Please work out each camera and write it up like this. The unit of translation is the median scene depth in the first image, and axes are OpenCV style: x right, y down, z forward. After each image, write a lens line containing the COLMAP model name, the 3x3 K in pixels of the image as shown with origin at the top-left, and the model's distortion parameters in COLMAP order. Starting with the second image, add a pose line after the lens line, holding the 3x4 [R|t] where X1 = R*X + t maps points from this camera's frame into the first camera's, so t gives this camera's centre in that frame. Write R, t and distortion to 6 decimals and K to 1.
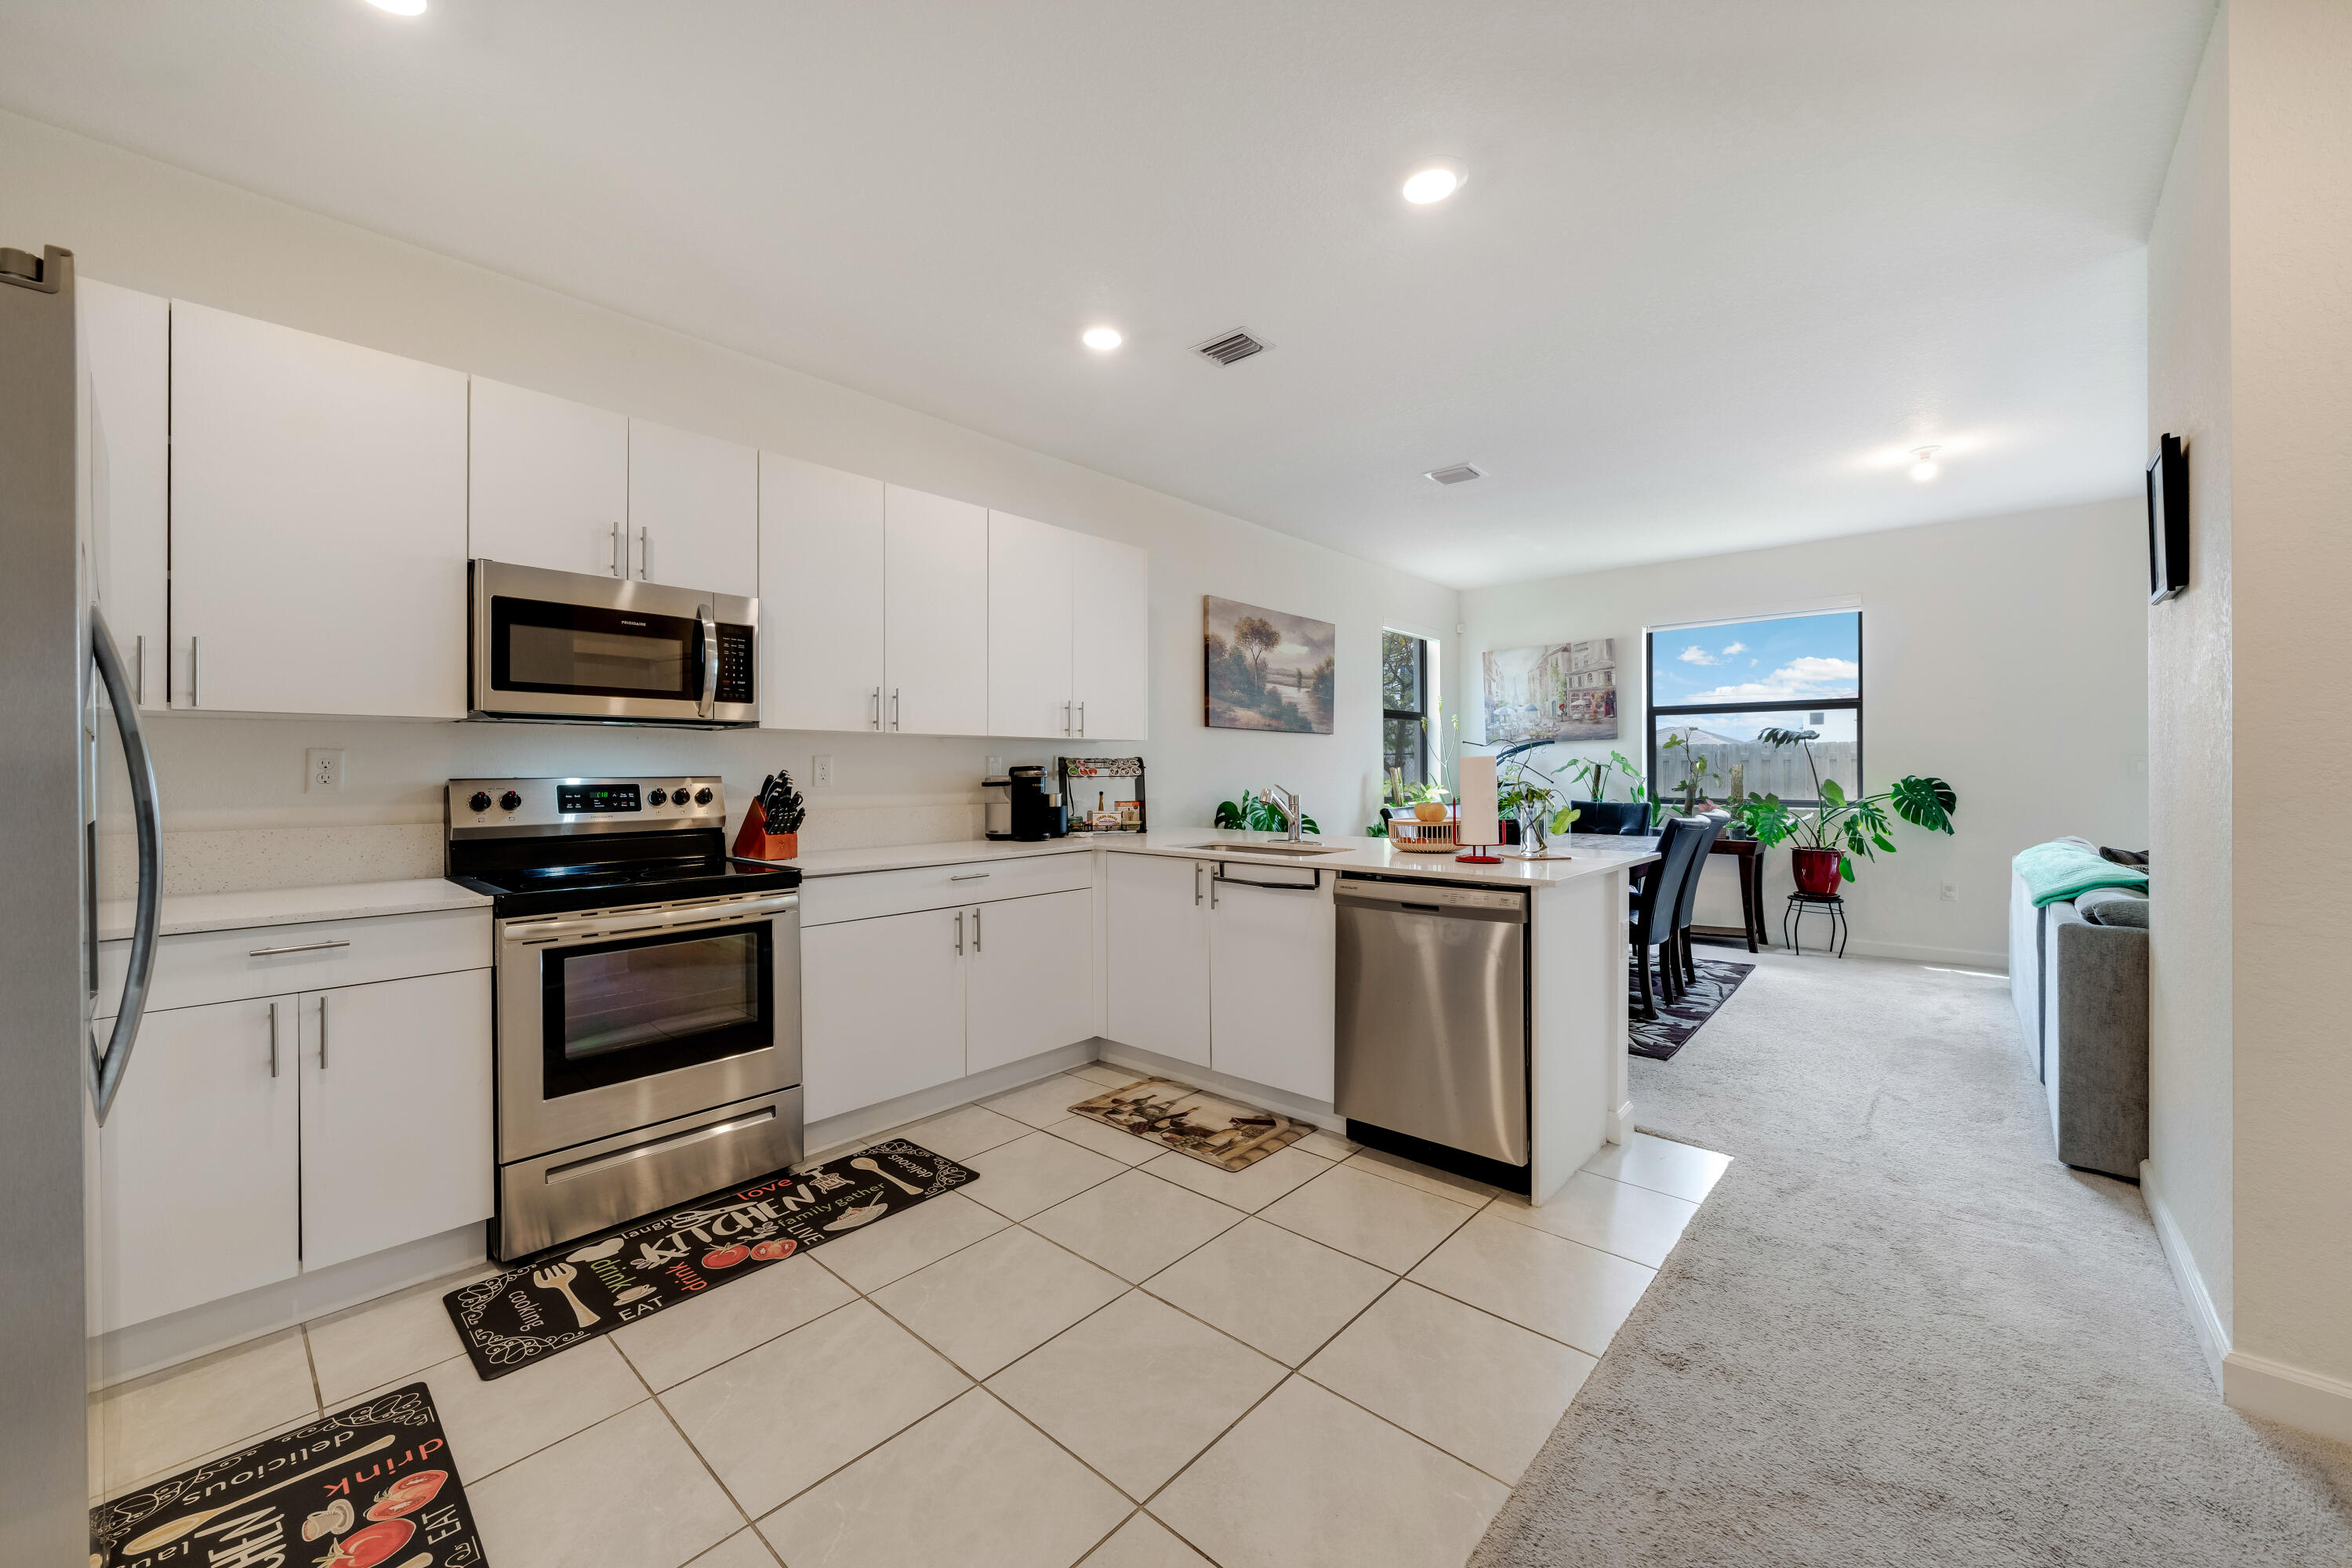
lens RADIAL K [[915.3, 0, 1159.1], [0, 915.3, 767.6], [0, 0, 1]] dist [-0.004139, 0.000699]
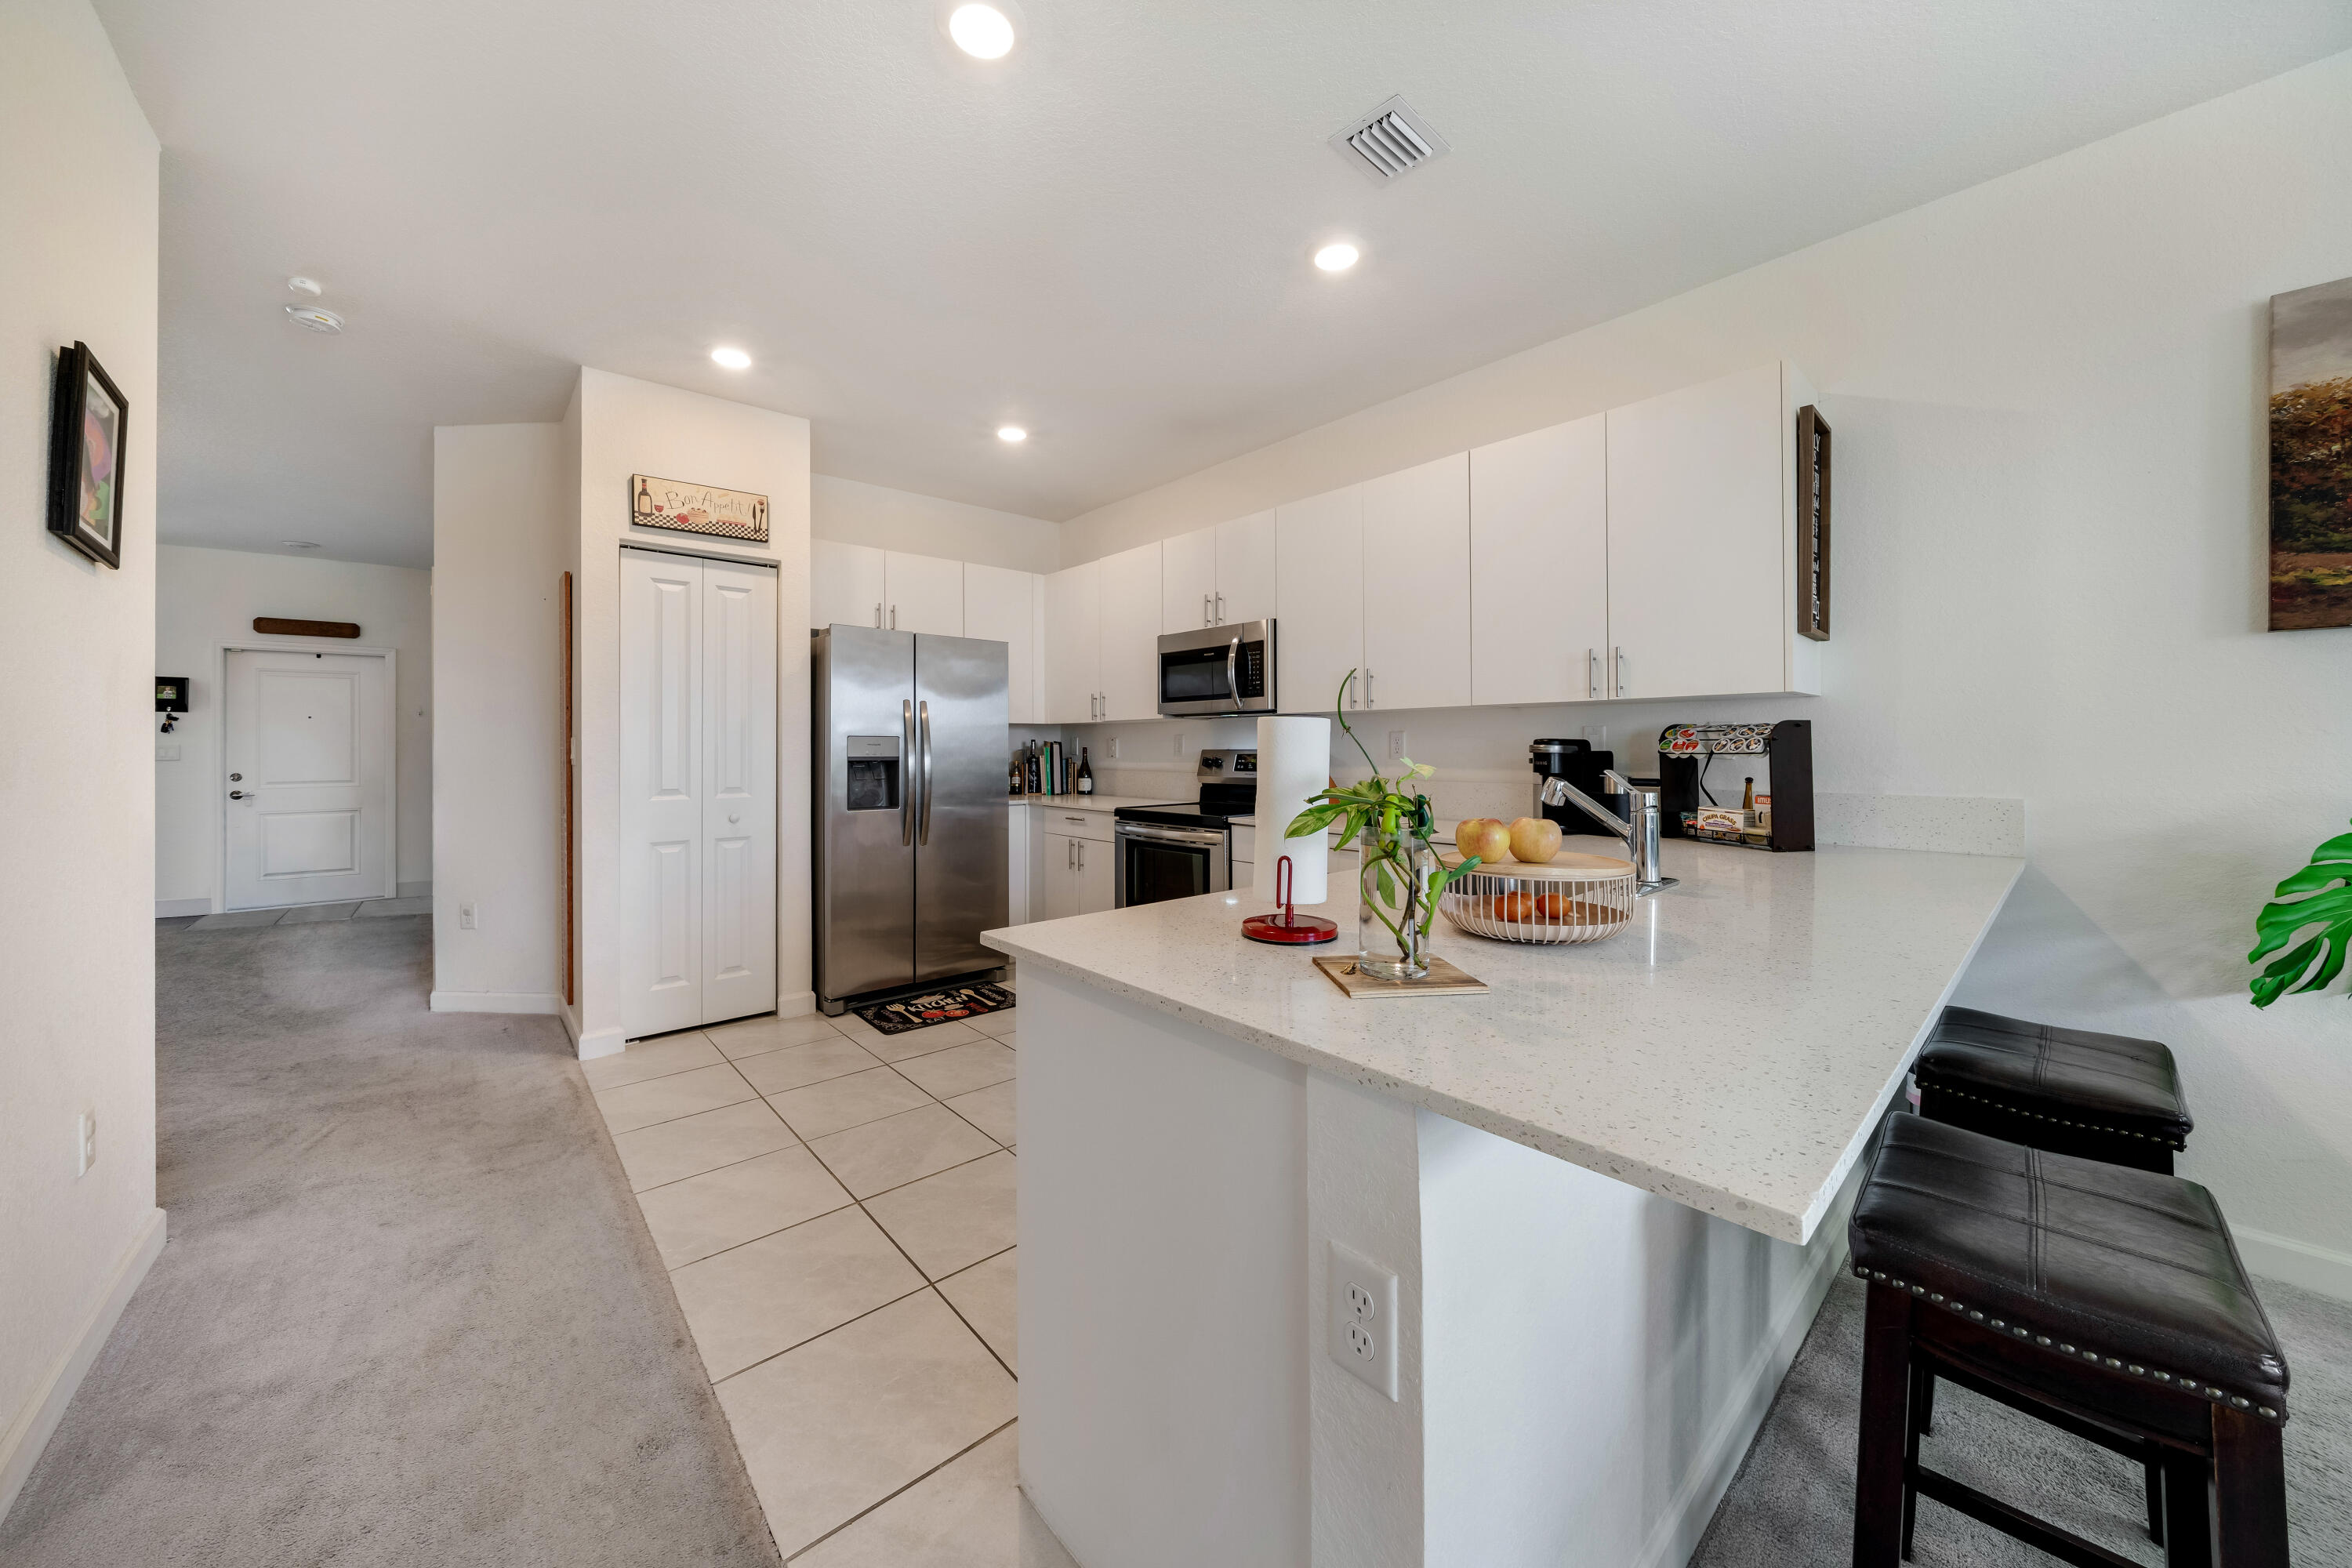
lens RADIAL K [[803.3, 0, 1150.2], [0, 803.3, 745.3], [0, 0, 1]] dist [-0.008321, 0.000524]
pose [[-0.115732, 0.003340, -0.993275, 0.437941], [0.008639, 0.999960, 0.002356, -0.000600], [0.993243, -0.008308, -0.115756, 0.546718]]
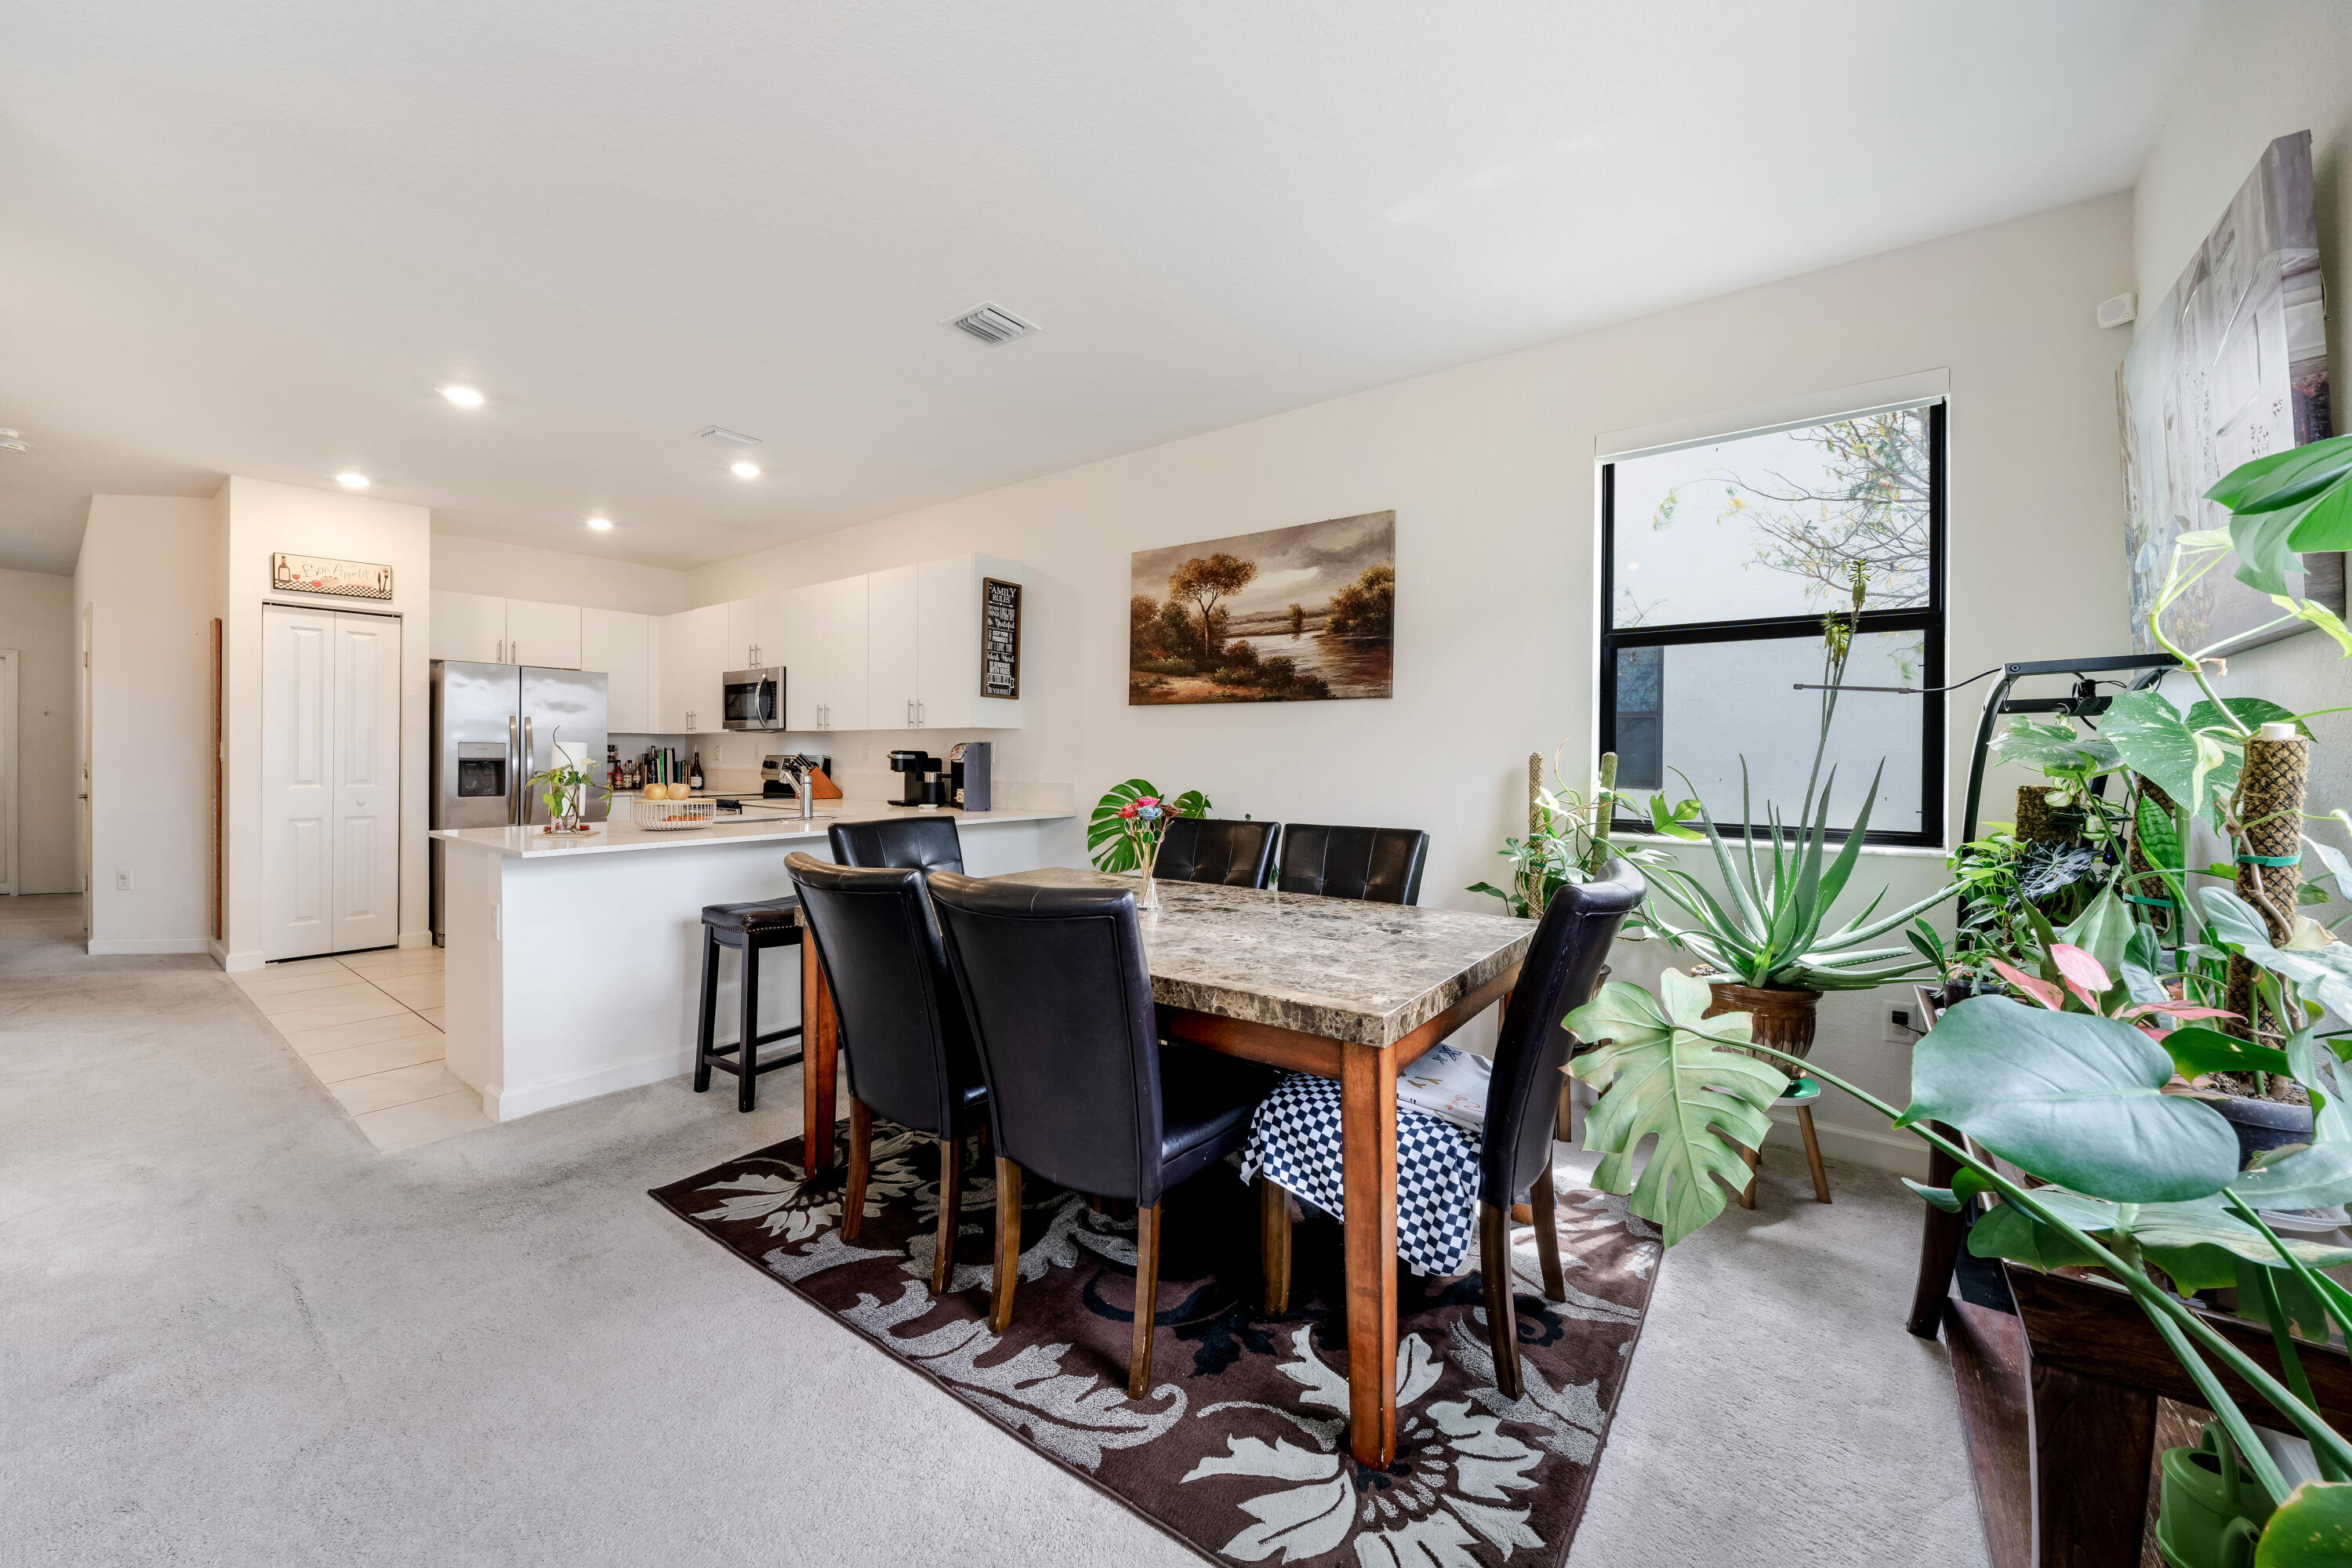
lens RADIAL K [[880.2, 0, 1165.0], [0, 880.2, 759.3], [0, 0, 1]] dist [-0.006409, -0.000259]
pose [[0.080415, 0.010424, -0.996707, 0.867432], [-0.002864, 0.999944, 0.010226, -0.002353], [0.996757, 0.002033, 0.080440, 0.943682]]
